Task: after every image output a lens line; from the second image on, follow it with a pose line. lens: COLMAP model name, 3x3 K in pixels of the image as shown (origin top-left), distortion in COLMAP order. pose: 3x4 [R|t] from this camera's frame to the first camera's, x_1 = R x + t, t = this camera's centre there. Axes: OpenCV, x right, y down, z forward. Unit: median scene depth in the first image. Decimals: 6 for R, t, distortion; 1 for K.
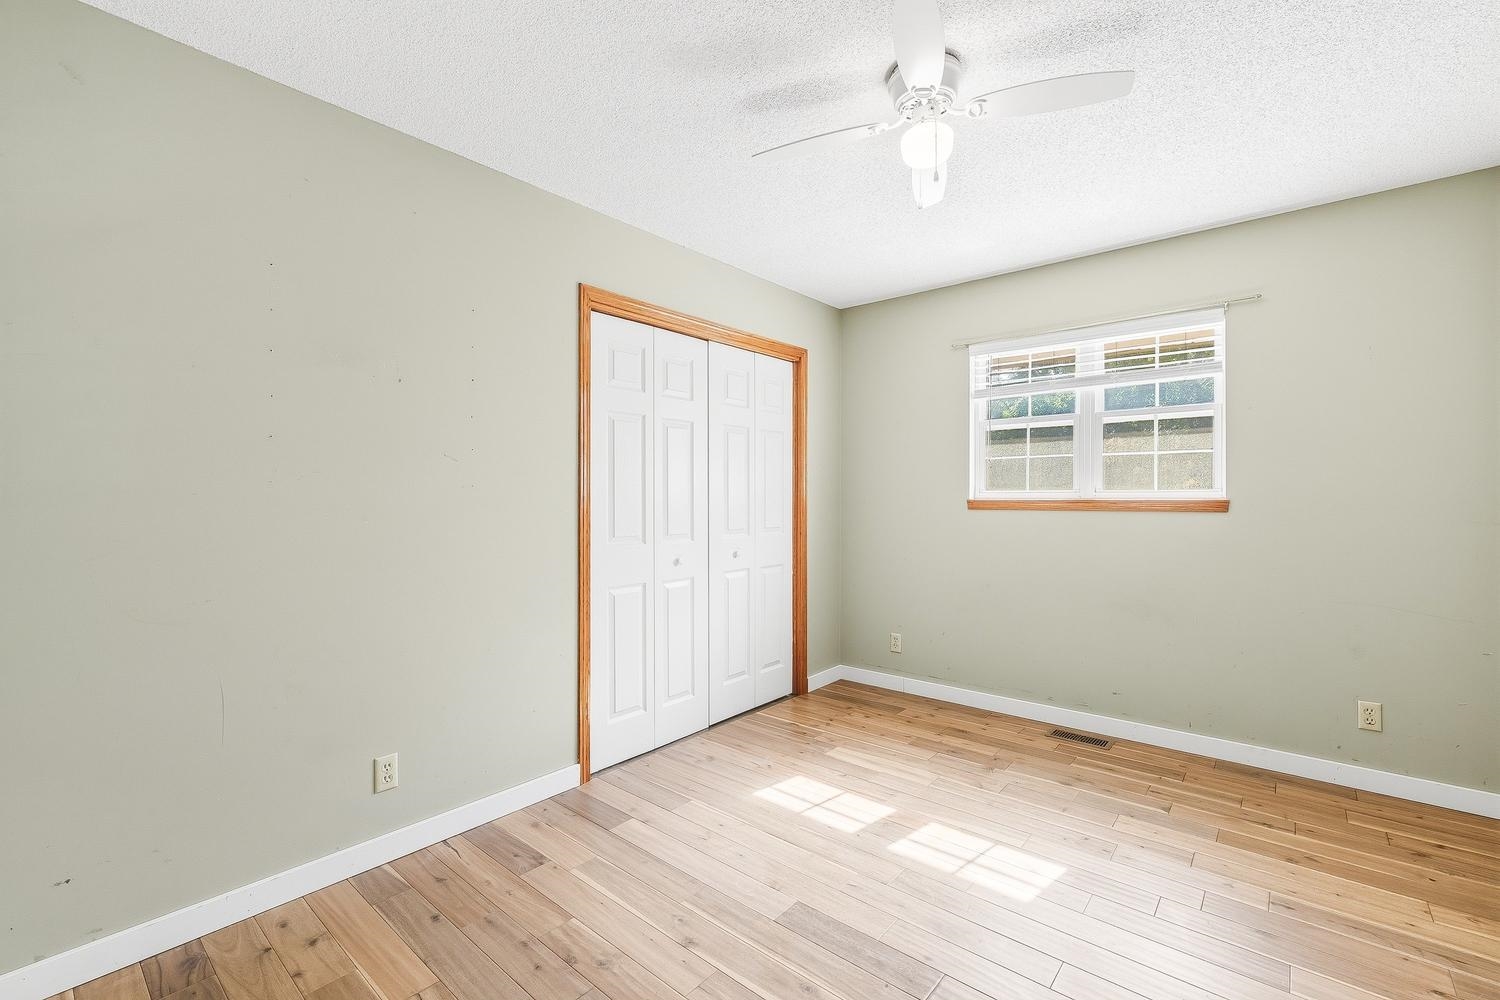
lens RADIAL K [[638.5, 0, 759.2], [0, 638.5, 500.3], [0, 0, 1]] dist [-0.003986, -0.000329]
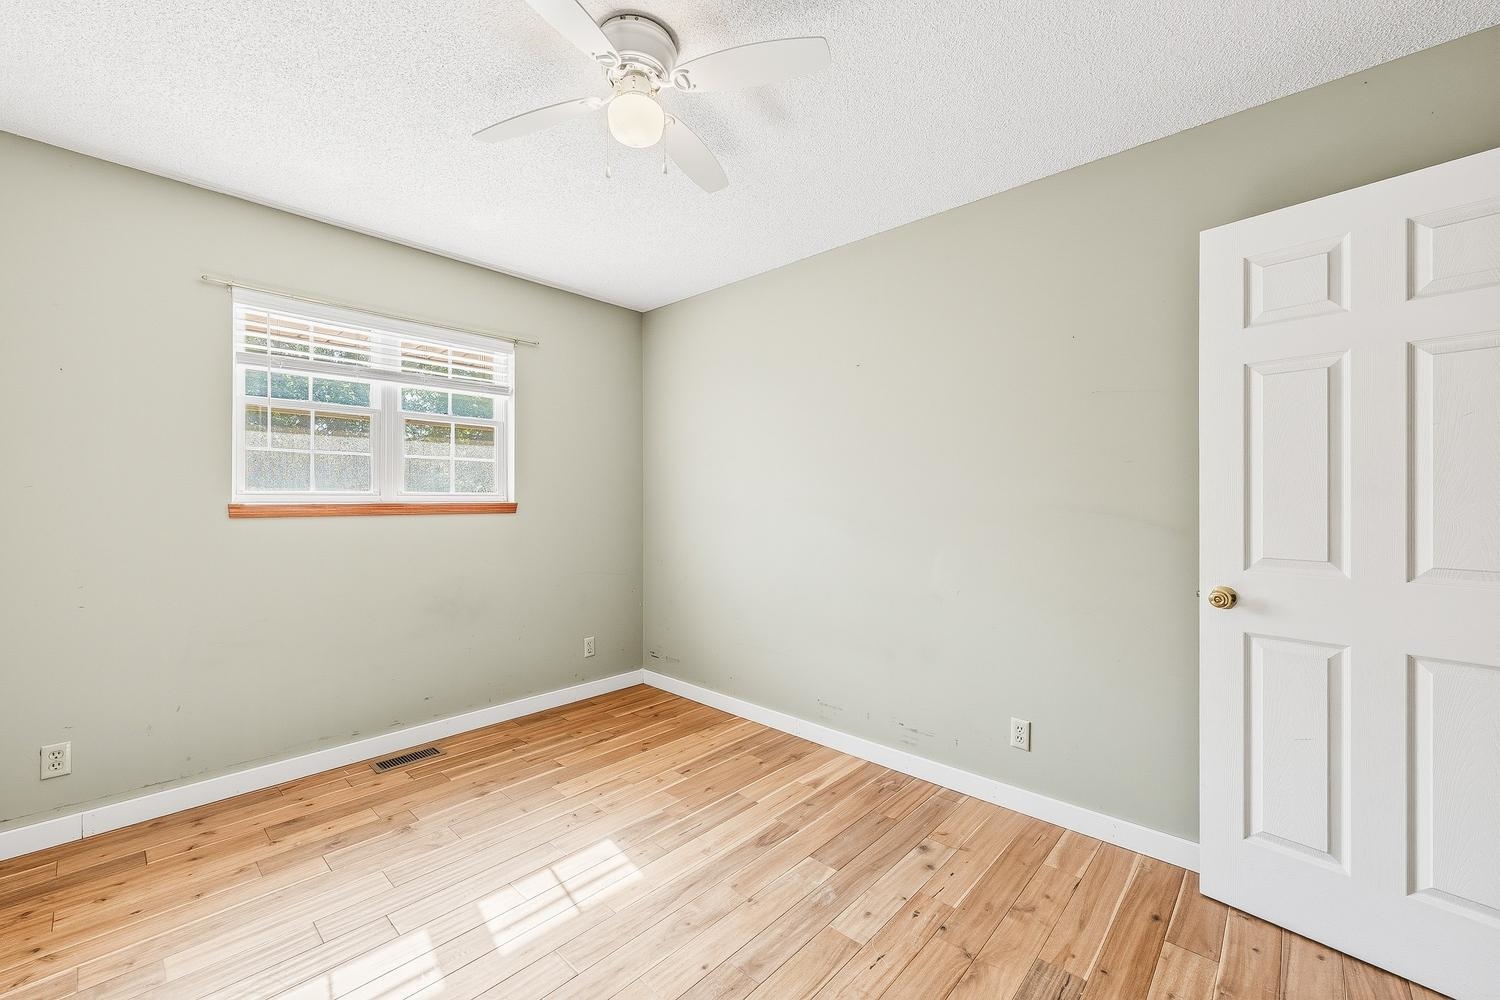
lens RADIAL K [[597.3, 0, 749.0], [0, 597.3, 497.0], [0, 0, 1]] dist [-0.002904, -0.000102]
pose [[0.046160, 0.003992, 0.998926, -0.354108], [0.000206, 0.999992, -0.004005, -0.006529], [-0.998934, 0.000391, 0.046159, 0.466104]]
